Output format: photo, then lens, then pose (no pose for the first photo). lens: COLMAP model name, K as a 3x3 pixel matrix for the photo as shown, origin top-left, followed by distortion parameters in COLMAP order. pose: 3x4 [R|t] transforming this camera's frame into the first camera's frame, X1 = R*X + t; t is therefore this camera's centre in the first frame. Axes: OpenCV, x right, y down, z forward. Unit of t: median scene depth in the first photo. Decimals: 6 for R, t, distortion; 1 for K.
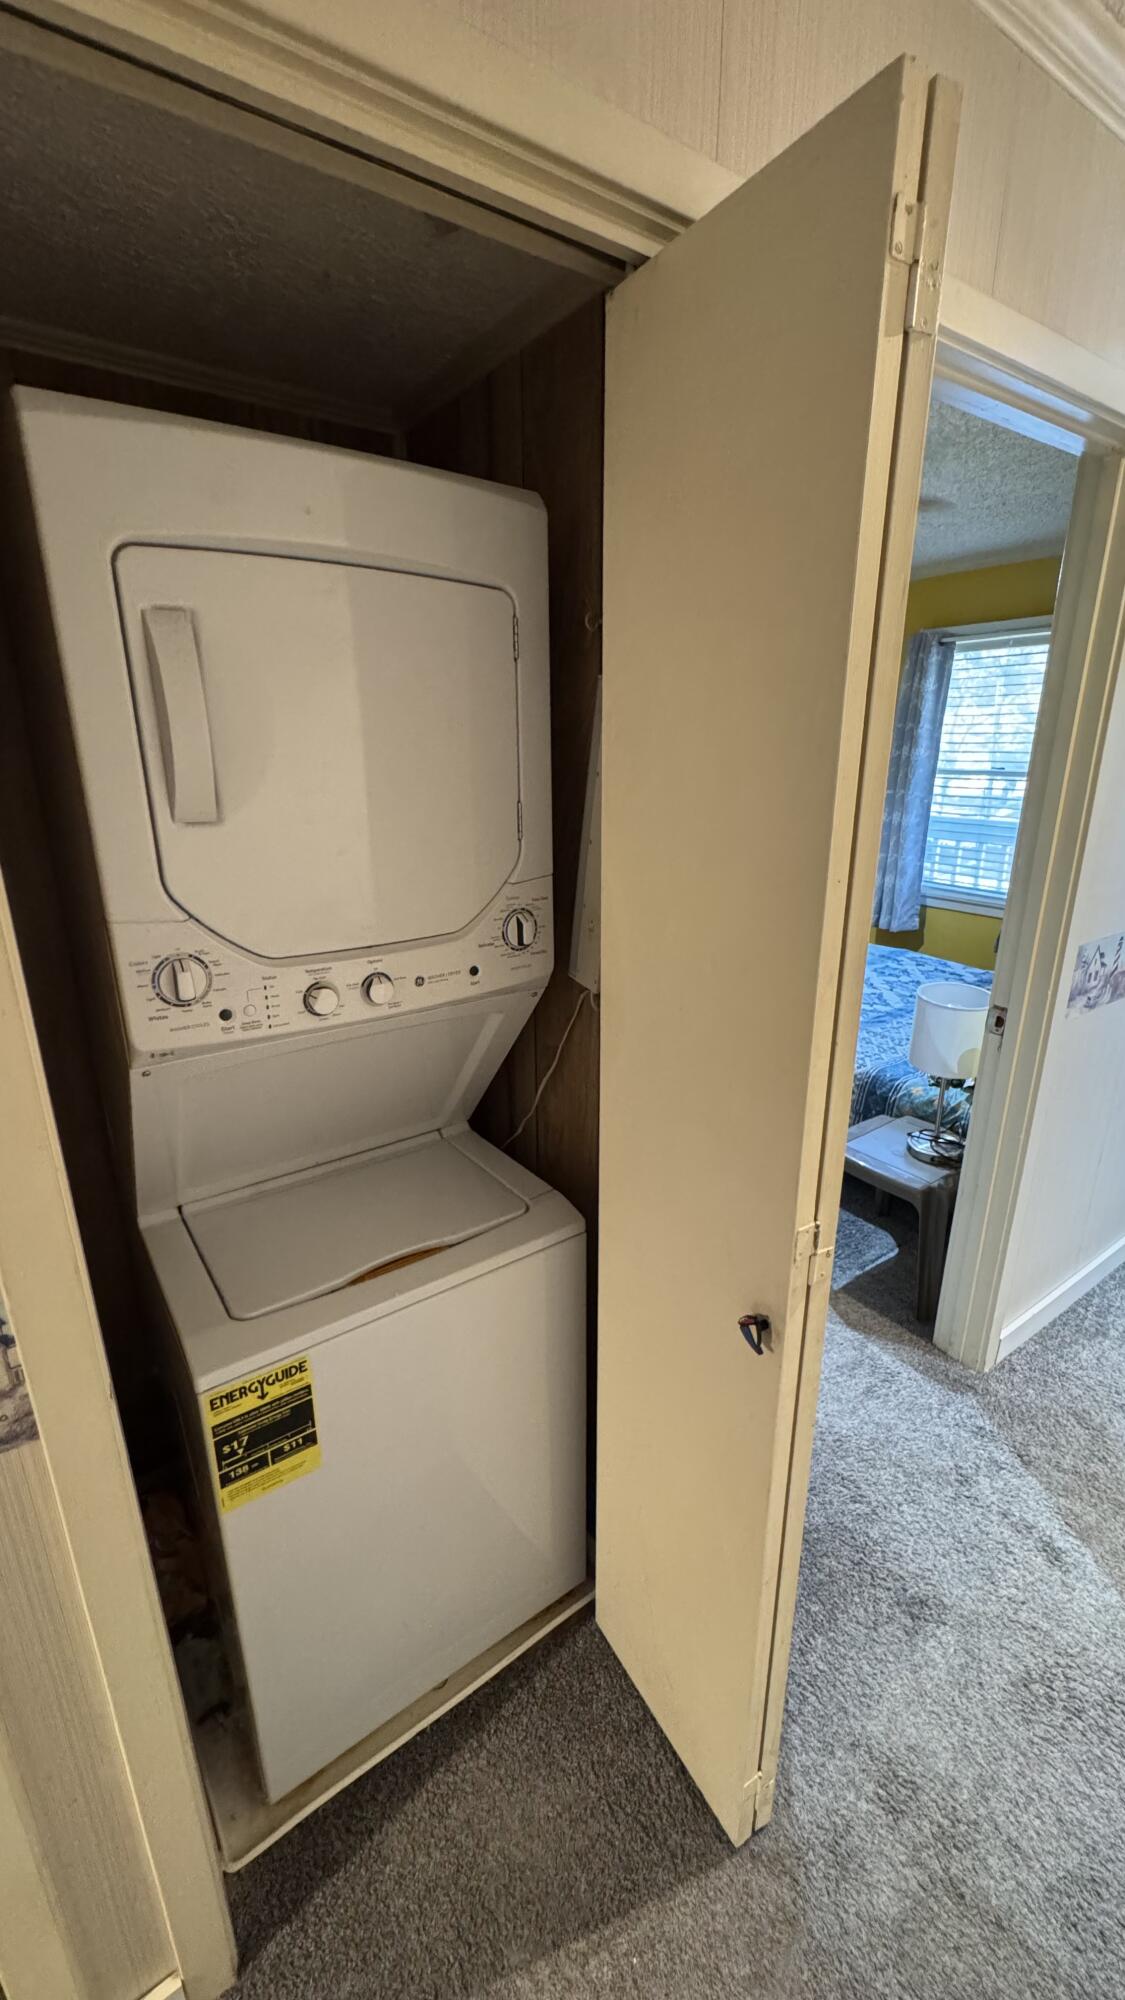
lens RADIAL K [[801.1, 0, 562.5], [0, 801.1, 1000.0], [0, 0, 1]] dist [-0.002761, -0.000375]
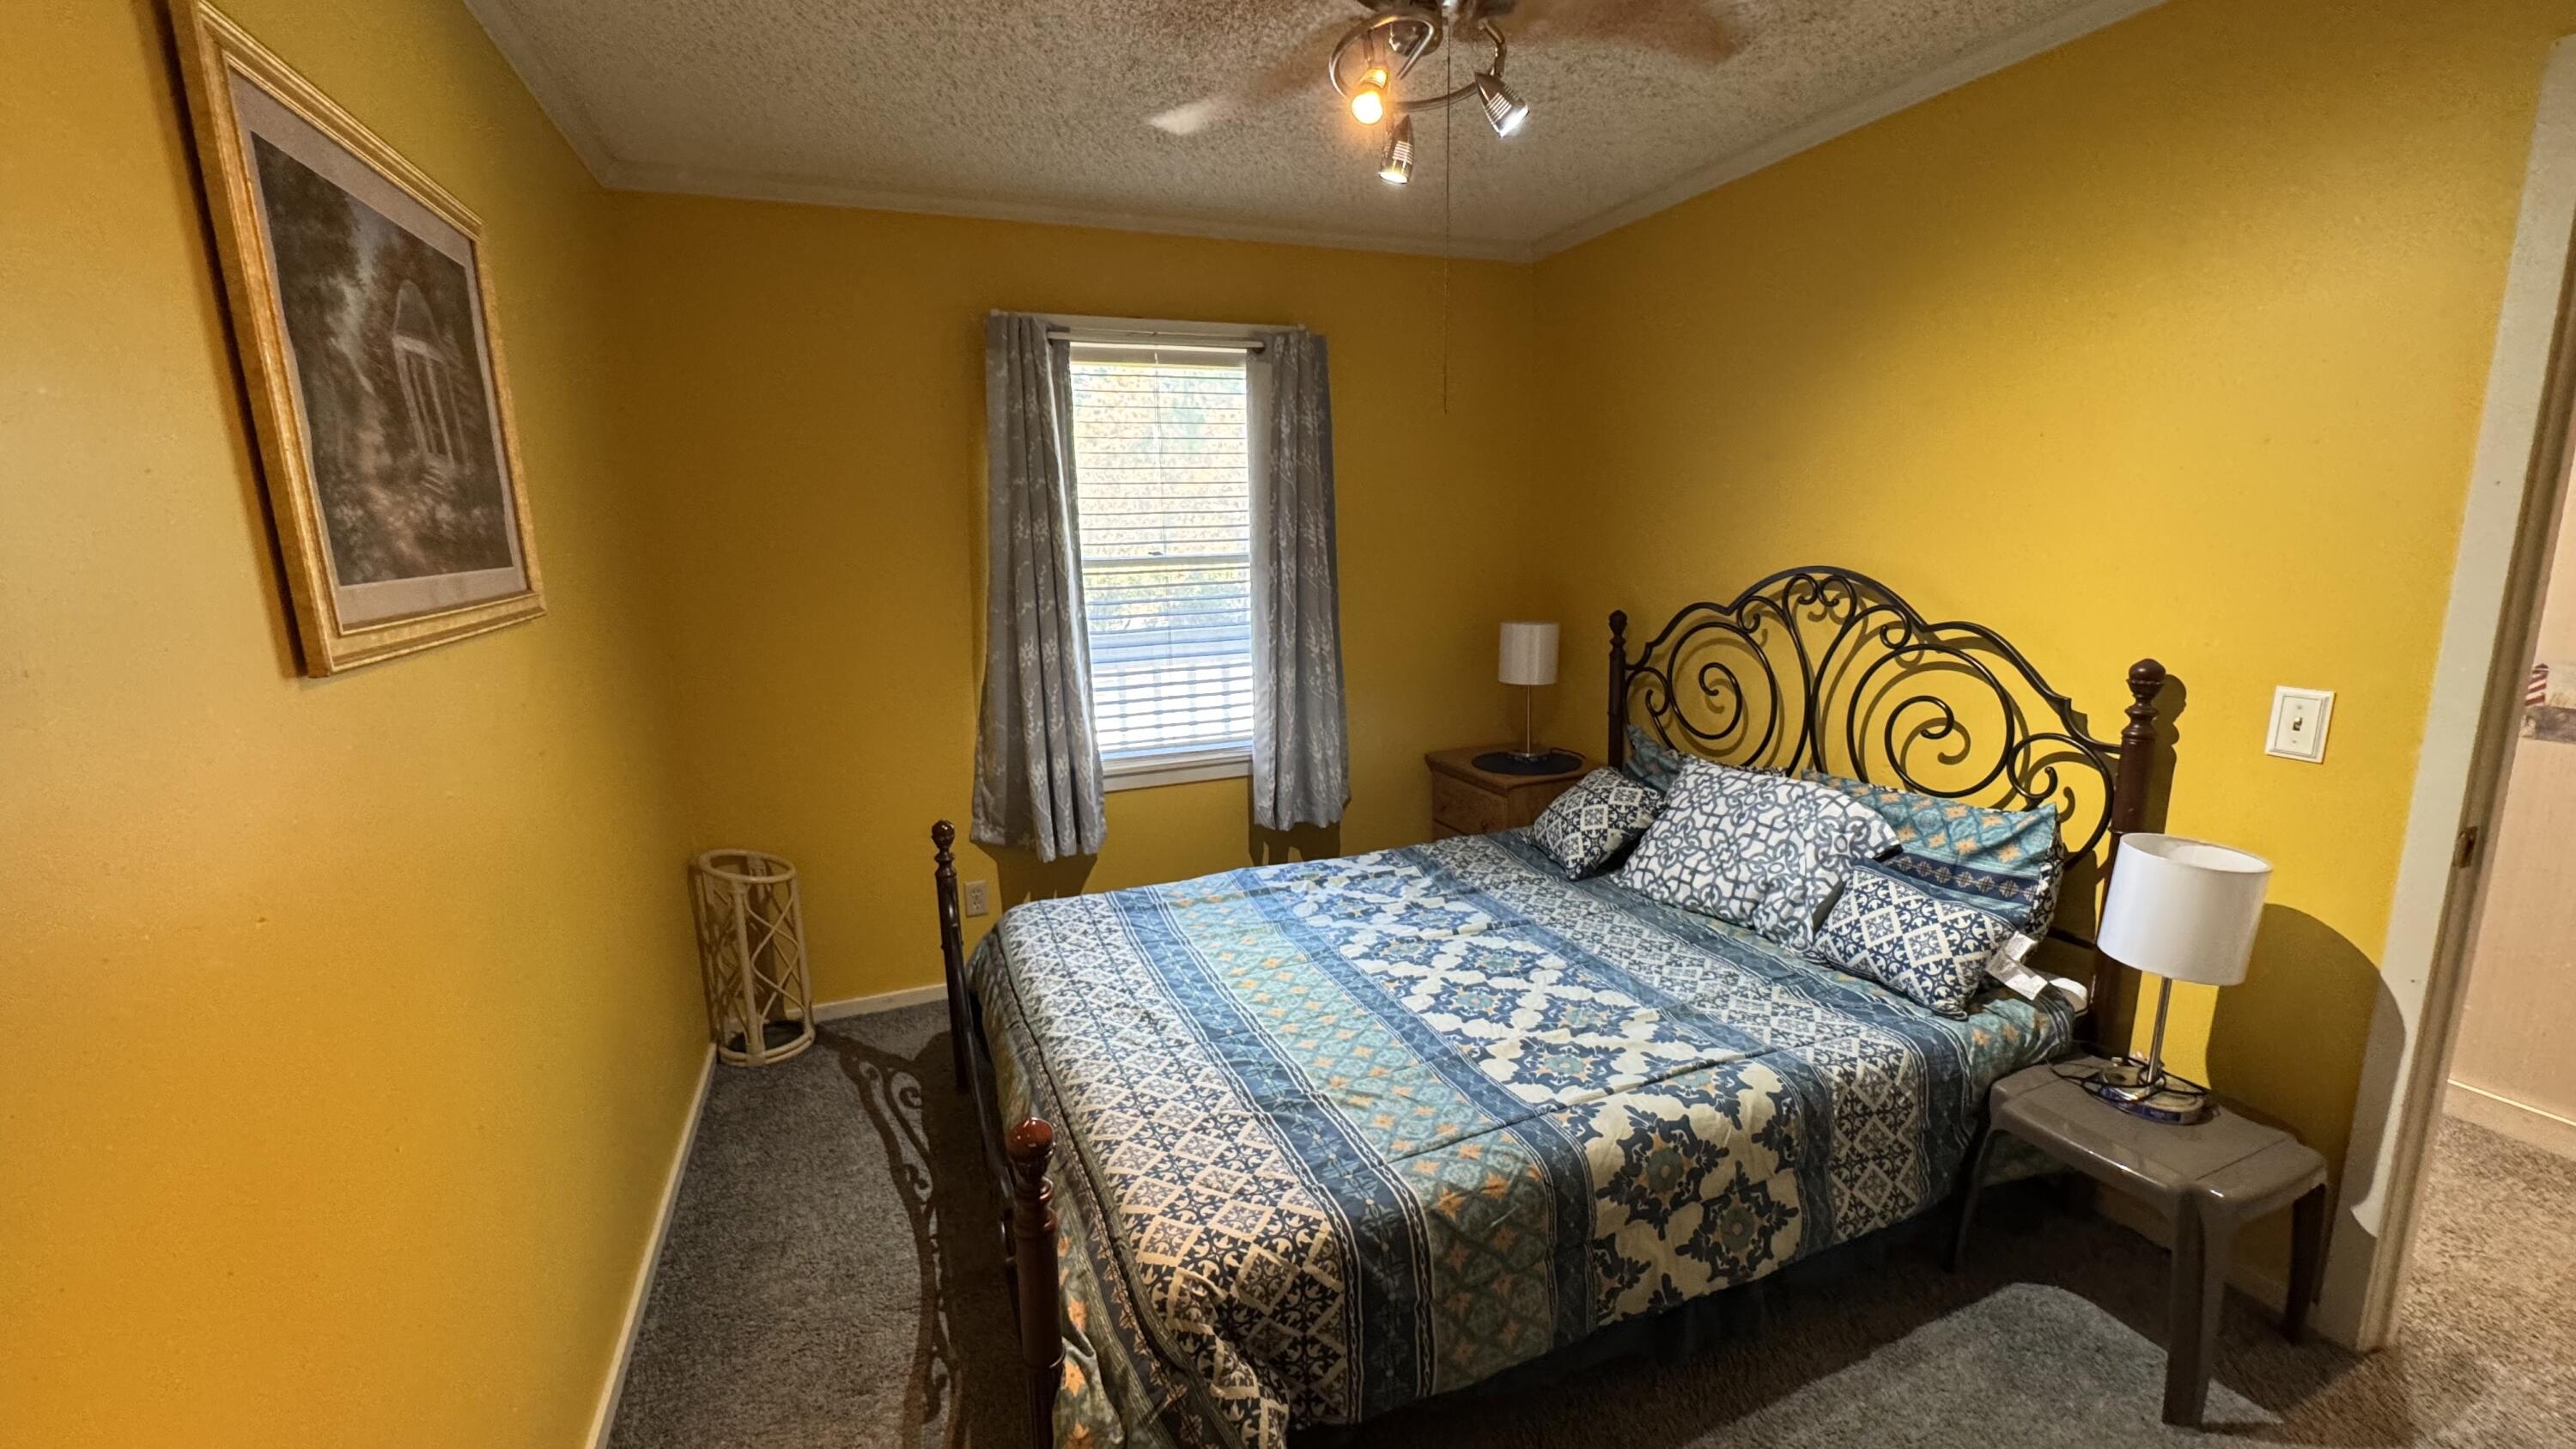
lens RADIAL K [[1032.0, 0, 1297.1], [0, 1032.0, 729.6], [0, 0, 1]] dist [-0.002761, -0.000375]
pose [[0.223318, -0.188112, 0.956422, -0.243982], [0.319579, 0.941097, 0.110478, -0.231211], [-0.920868, 0.280981, 0.270281, 0.774283]]
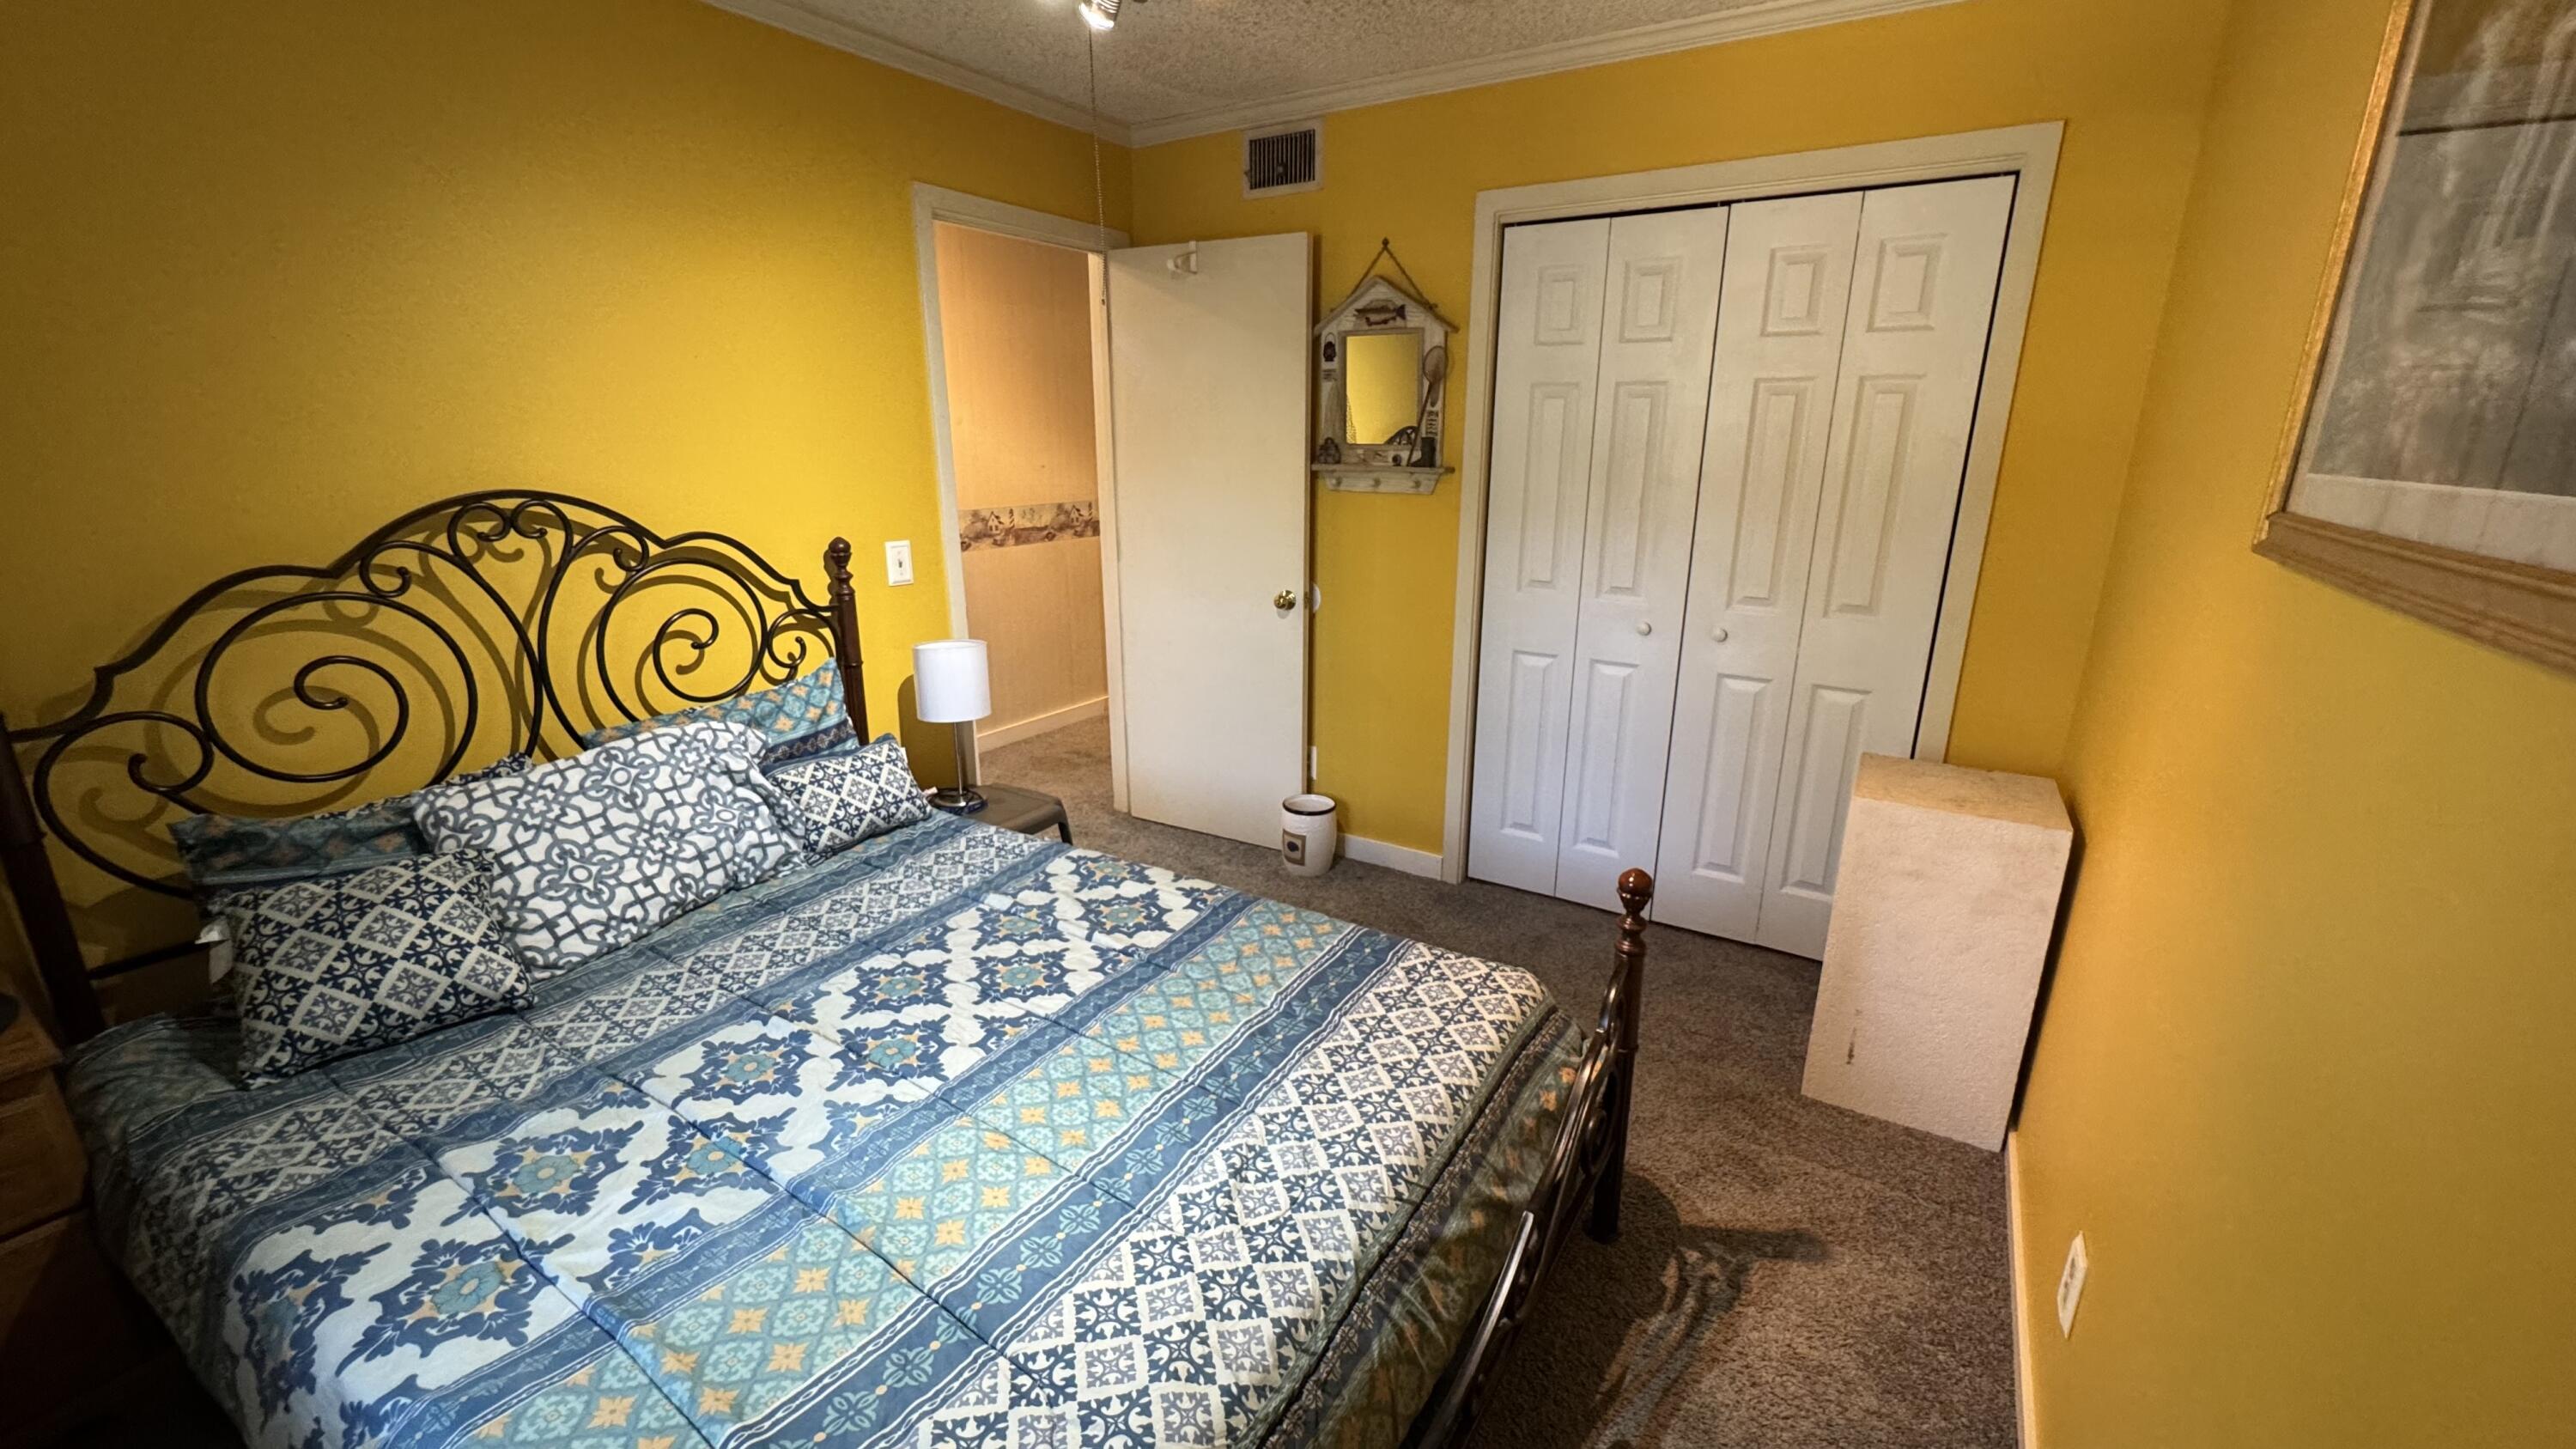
lens RADIAL K [[1032.0, 0, 1297.1], [0, 1032.0, 729.6], [0, 0, 1]] dist [-0.002761, -0.000375]
pose [[-0.919797, 0.106381, -0.377699, 0.326542], [-0.123998, 0.834426, 0.536989, -0.379638], [0.372287, 0.540755, -0.754312, 1.229517]]
